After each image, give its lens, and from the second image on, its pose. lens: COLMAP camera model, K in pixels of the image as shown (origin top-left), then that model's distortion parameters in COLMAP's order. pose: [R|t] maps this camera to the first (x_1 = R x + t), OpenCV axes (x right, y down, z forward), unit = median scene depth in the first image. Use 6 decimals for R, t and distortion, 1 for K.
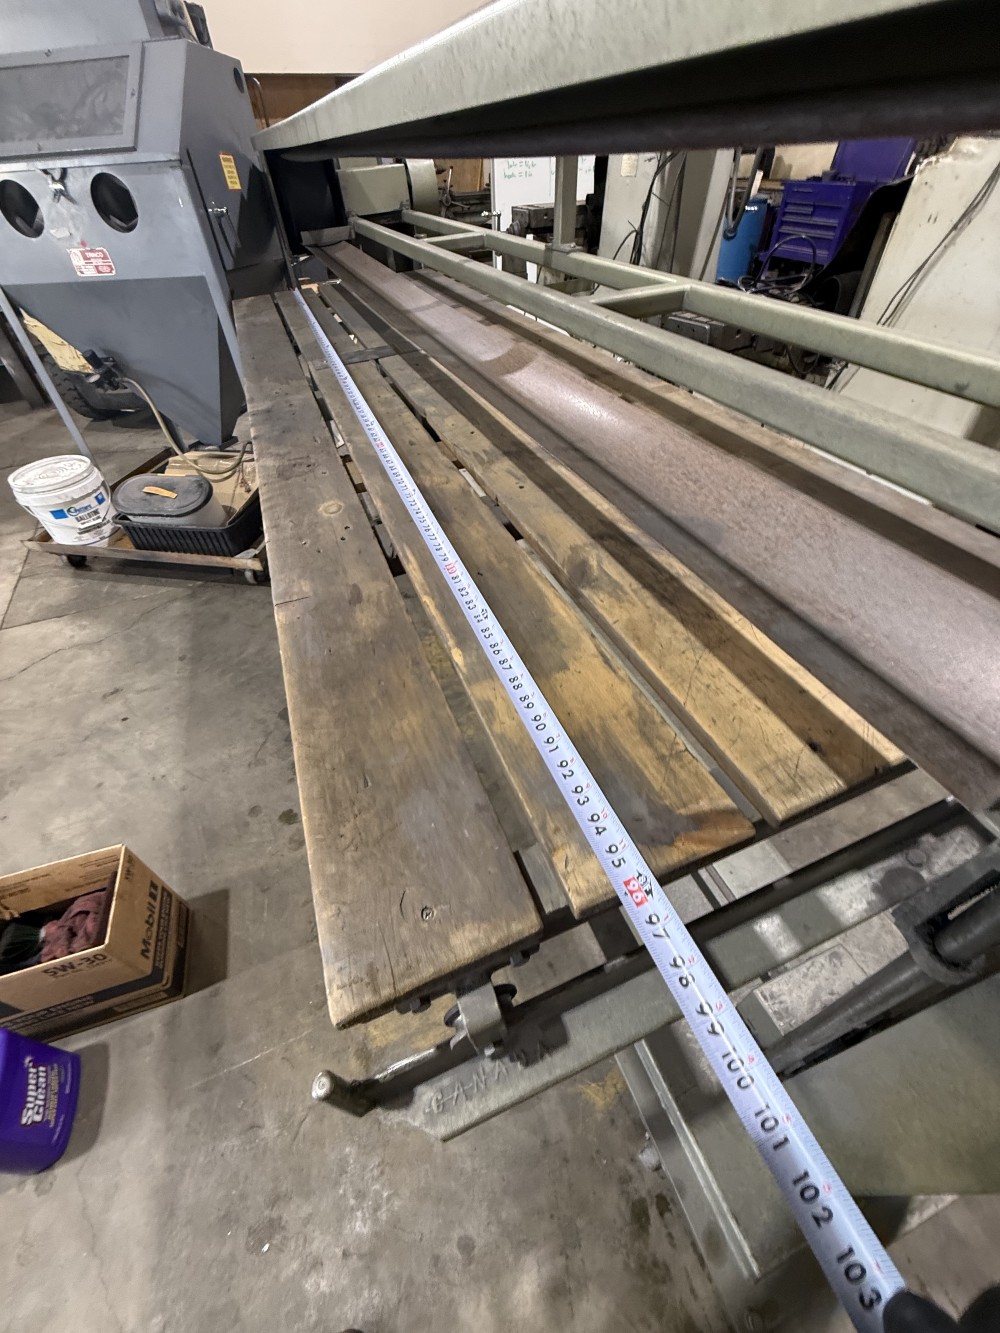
lens RADIAL K [[536.5, 0, 500.0], [0, 536.5, 666.5], [0, 0, 1]] dist [0.000227, 0.000199]
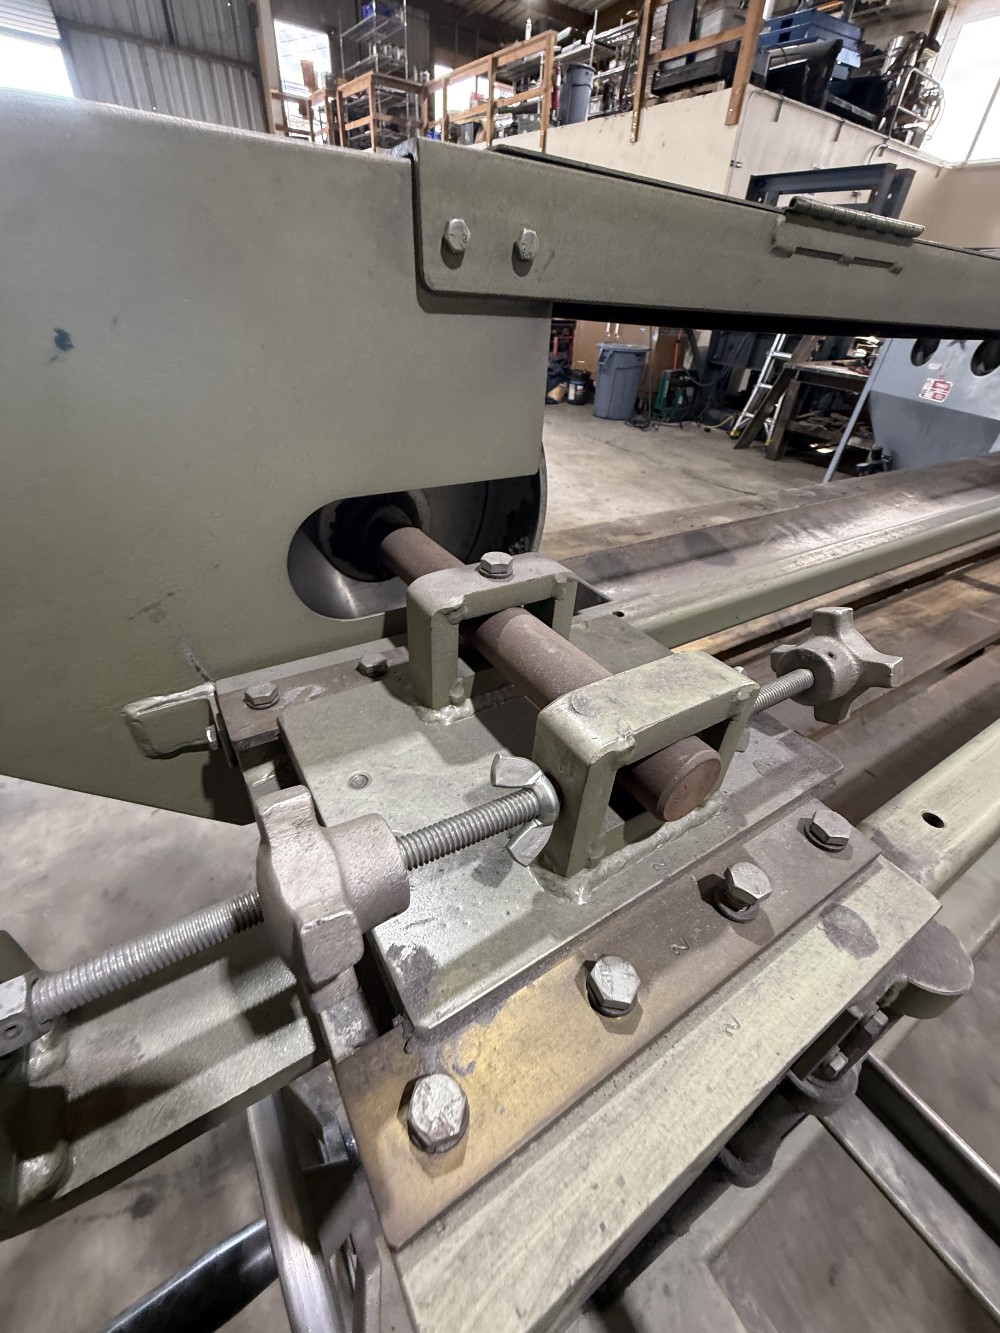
lens RADIAL K [[536.5, 0, 500.0], [0, 536.5, 666.5], [0, 0, 1]] dist [0.000227, 0.000199]
pose [[0.145061, 0.610985, -0.778238, 0.564540], [-0.733551, 0.594249, 0.329805, -0.049577], [0.663973, 0.523035, 0.534391, -0.003738]]
